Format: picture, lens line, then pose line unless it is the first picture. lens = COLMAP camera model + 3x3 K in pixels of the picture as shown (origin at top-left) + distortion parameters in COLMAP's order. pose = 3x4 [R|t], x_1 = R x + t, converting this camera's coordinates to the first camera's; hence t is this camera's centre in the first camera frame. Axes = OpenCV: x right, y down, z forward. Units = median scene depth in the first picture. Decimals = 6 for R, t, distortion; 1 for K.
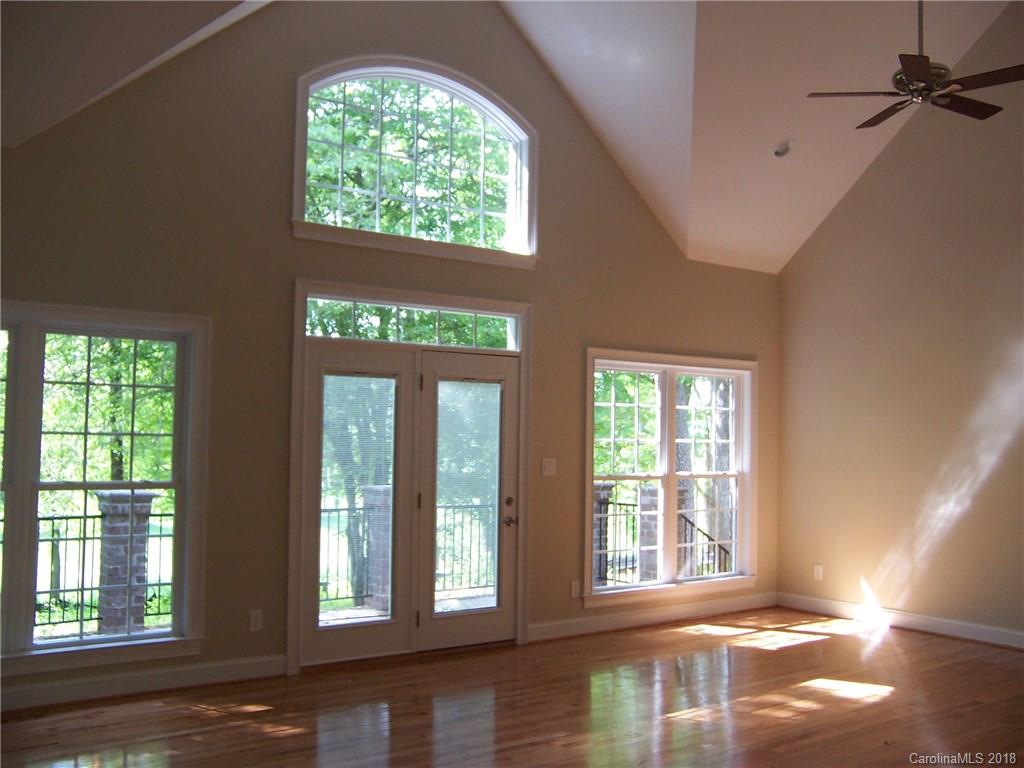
lens RADIAL K [[1024.2, 0, 512.0], [0, 1024.2, 384.0], [0, 0, 1]] dist [-0.002015, -0.009208]
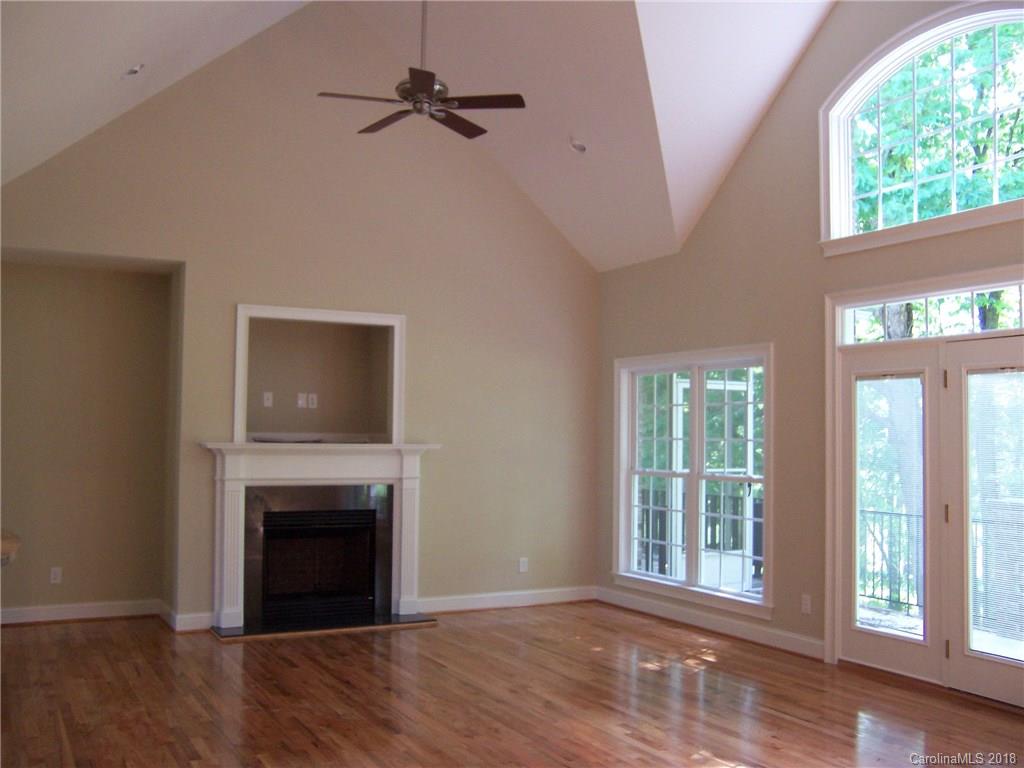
lens RADIAL K [[1024.2, 0, 512.0], [0, 1024.2, 384.0], [0, 0, 1]] dist [-0.002015, -0.009208]
pose [[-0.158800, -0.068570, -0.984927, 0.867562], [0.043892, 0.996109, -0.076425, 0.055890], [0.986335, -0.055367, -0.155172, 0.803367]]
